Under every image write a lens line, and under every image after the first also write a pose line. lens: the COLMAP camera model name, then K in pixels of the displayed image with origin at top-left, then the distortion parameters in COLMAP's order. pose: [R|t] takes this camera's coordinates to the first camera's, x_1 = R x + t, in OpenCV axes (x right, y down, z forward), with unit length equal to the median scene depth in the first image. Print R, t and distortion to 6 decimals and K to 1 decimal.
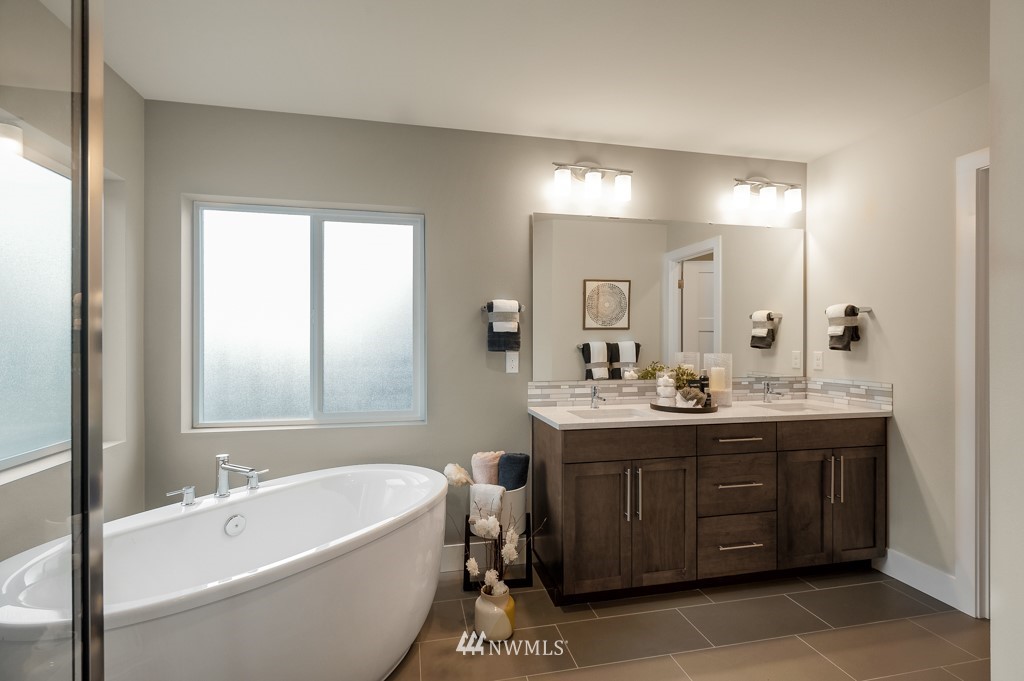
lens RADIAL K [[481.6, 0, 516.1], [0, 481.6, 342.2], [0, 0, 1]] dist [-0.001108, 0.000294]
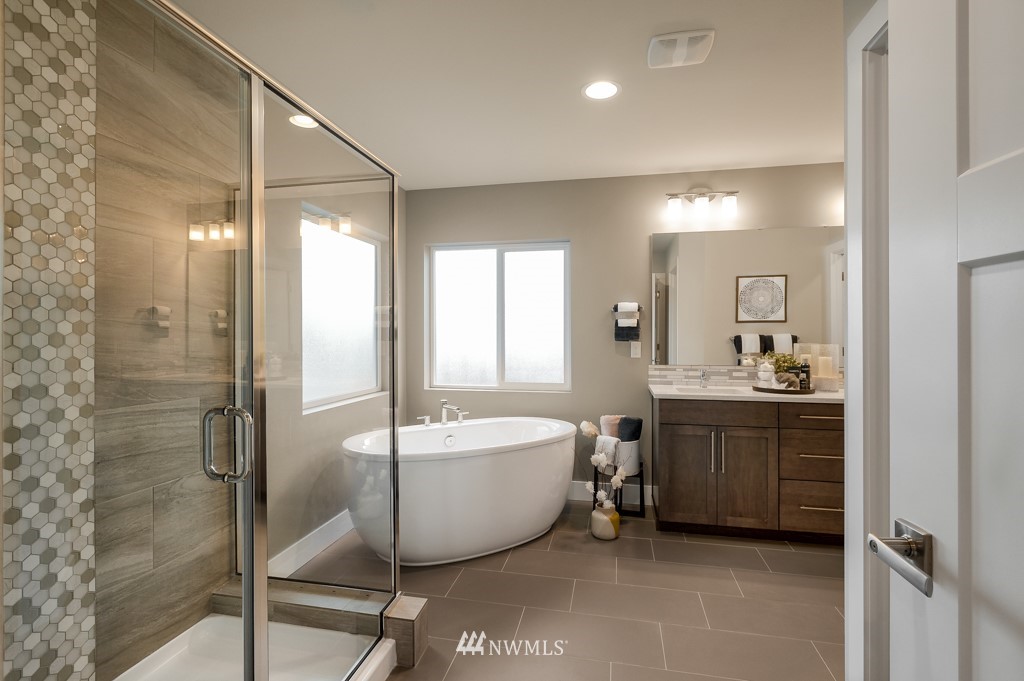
lens RADIAL K [[486.5, 0, 521.6], [0, 486.5, 336.9], [0, 0, 1]] dist [-0.001141, -0.000034]
pose [[0.915775, 0.002381, -0.401684, 0.254173], [-0.000528, 0.999989, 0.004723, 0.001208], [0.401690, -0.004113, 0.915766, -0.355480]]
